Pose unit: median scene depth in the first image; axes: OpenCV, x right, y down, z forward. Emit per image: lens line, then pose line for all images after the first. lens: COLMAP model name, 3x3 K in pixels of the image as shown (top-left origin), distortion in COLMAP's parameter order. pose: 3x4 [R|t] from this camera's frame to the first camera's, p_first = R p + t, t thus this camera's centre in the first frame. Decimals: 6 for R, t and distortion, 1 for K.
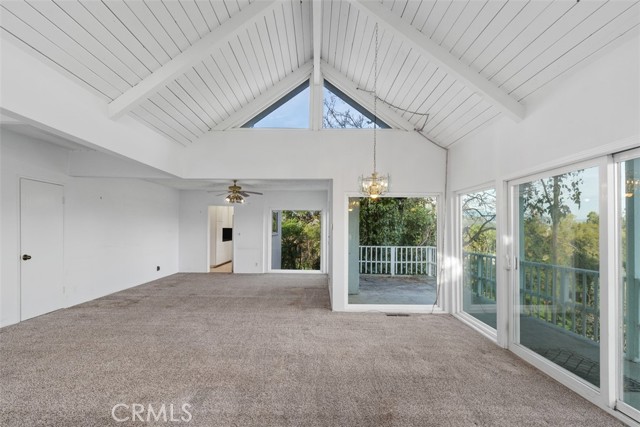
lens RADIAL K [[289.5, 0, 306.9], [0, 289.5, 229.8], [0, 0, 1]] dist [0.001507, -0.000463]
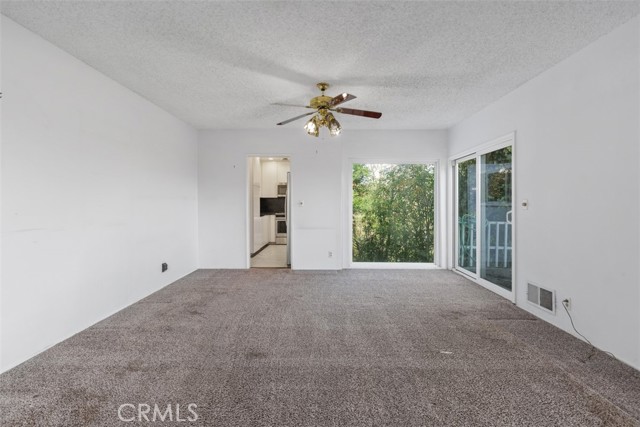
lens RADIAL K [[289.5, 0, 319.0], [0, 289.5, 209.1], [0, 0, 1]] dist [0.001507, -0.000463]
pose [[0.999538, -0.002216, 0.030311, -0.249111], [0.002339, 0.999989, -0.004000, 0.032507], [-0.030301, 0.004069, 0.999533, 0.469364]]
